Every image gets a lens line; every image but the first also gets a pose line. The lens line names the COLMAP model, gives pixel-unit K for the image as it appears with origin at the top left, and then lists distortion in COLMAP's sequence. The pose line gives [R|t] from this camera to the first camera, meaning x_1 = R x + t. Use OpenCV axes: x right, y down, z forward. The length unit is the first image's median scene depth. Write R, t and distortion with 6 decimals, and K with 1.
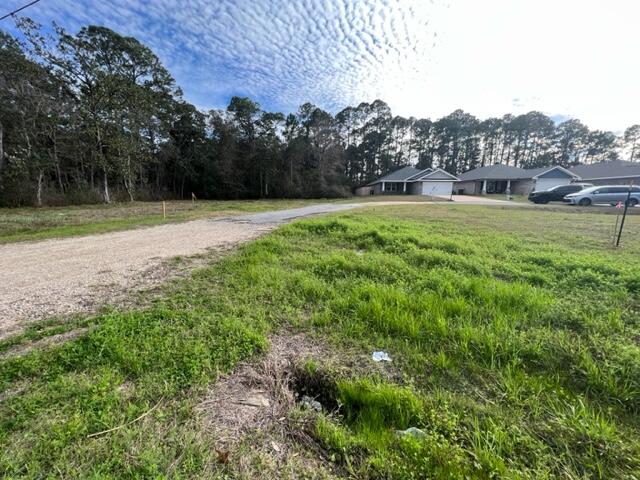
lens RADIAL K [[259.7, 0, 322.6], [0, 259.7, 242.1], [0, 0, 1]] dist [-0.000023, -0.000209]
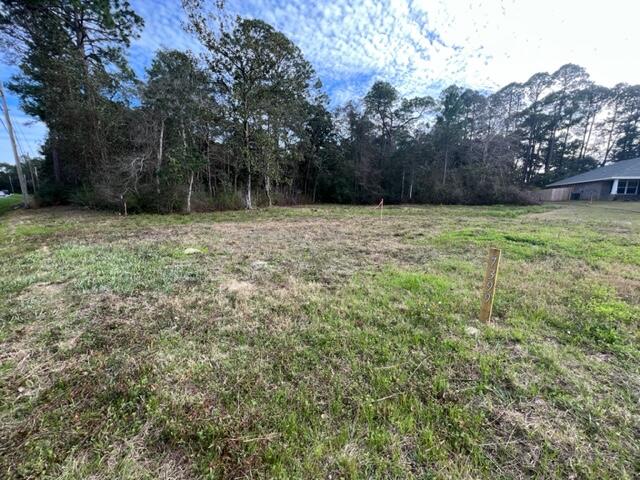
lens RADIAL K [[258.5, 0, 318.7], [0, 258.5, 241.8], [0, 0, 1]] dist [-0.004357, 0.002134]
pose [[0.922298, 0.070988, -0.379904, -0.151170], [-0.074550, 0.997203, 0.005348, -0.033627], [0.379221, 0.023390, 0.925011, 0.159498]]
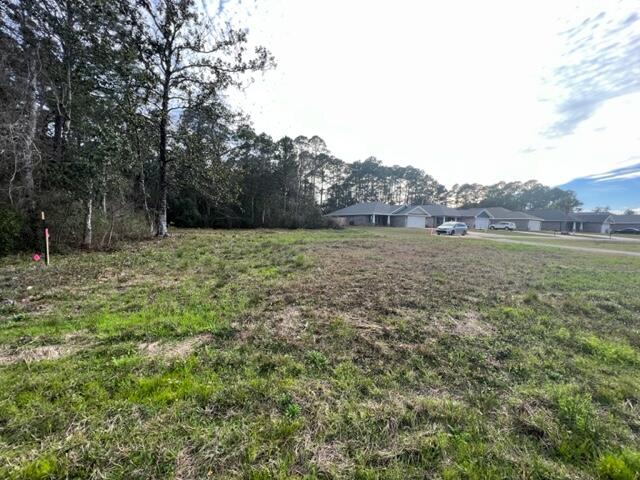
lens RADIAL K [[259.7, 0, 320.5], [0, 259.7, 241.6], [0, 0, 1]] dist [-0.000023, -0.000209]
pose [[0.865435, -0.010746, 0.500905, -0.436182], [0.063434, 0.994075, -0.088271, -0.036761], [-0.496989, 0.108167, 0.860989, 0.182939]]
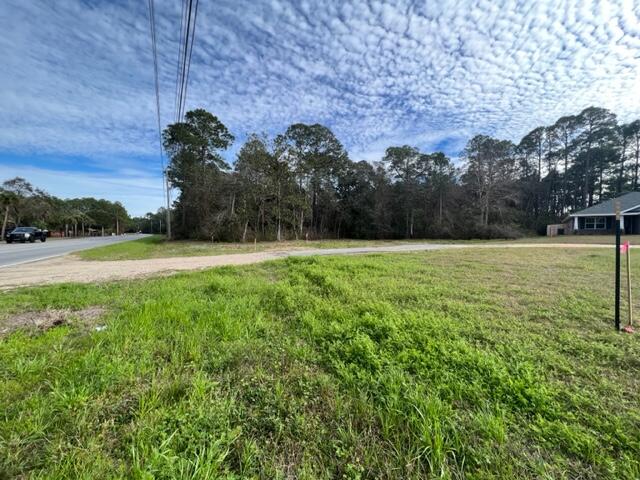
lens RADIAL K [[259.7, 0, 319.4], [0, 259.7, 242.0], [0, 0, 1]] dist [-0.000023, -0.000209]
pose [[0.778052, 0.015670, -0.628005, 0.120950], [-0.112614, 0.986974, -0.114893, -0.003418], [0.618024, 0.160115, 0.769681, 0.028848]]
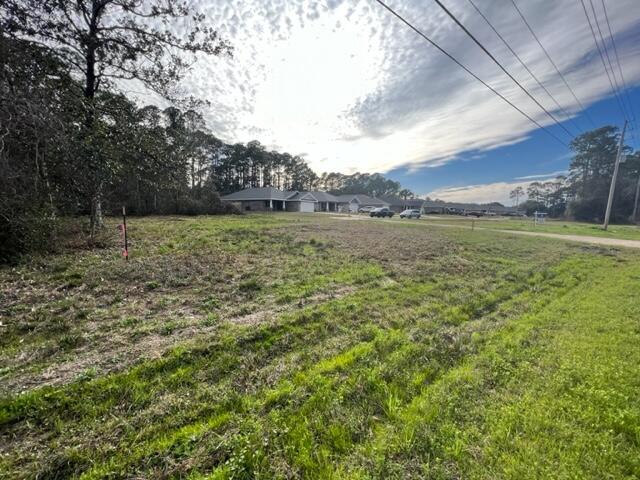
lens RADIAL K [[259.7, 0, 323.5], [0, 259.7, 240.0], [0, 0, 1]] dist [-0.000023, -0.000209]
pose [[0.525877, -0.086518, 0.846149, -0.538231], [0.136740, 0.990473, 0.016291, -0.043351], [-0.839497, 0.107136, 0.532697, 0.212726]]
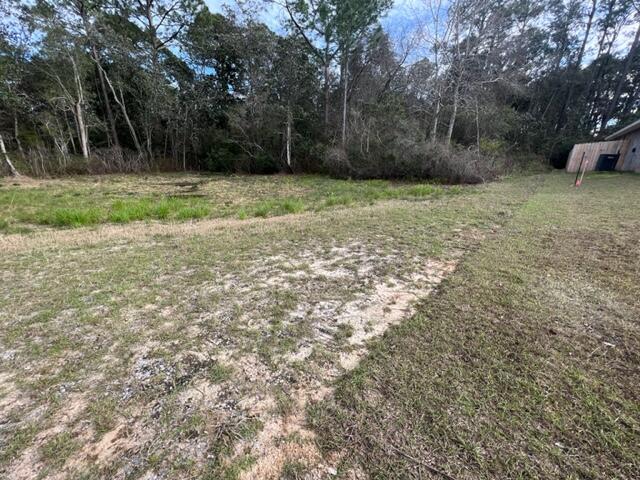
lens RADIAL K [[259.7, 0, 323.7], [0, 259.7, 236.9], [0, 0, 1]] dist [-0.000023, -0.000209]
pose [[0.768763, 0.186475, -0.611744, 0.143084], [-0.120014, 0.981618, 0.148404, -0.120796], [0.628172, -0.040670, 0.777011, 0.607389]]
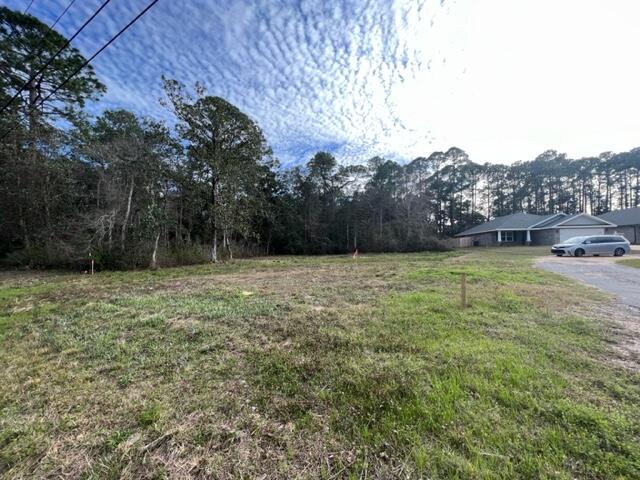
lens RADIAL K [[259.7, 0, 318.7], [0, 259.7, 242.6], [0, 0, 1]] dist [-0.000023, -0.000209]
pose [[0.987149, -0.022601, -0.158199, -0.181993], [-0.008883, 0.980656, -0.195535, -0.024556], [0.159559, 0.194428, 0.967853, 0.100519]]
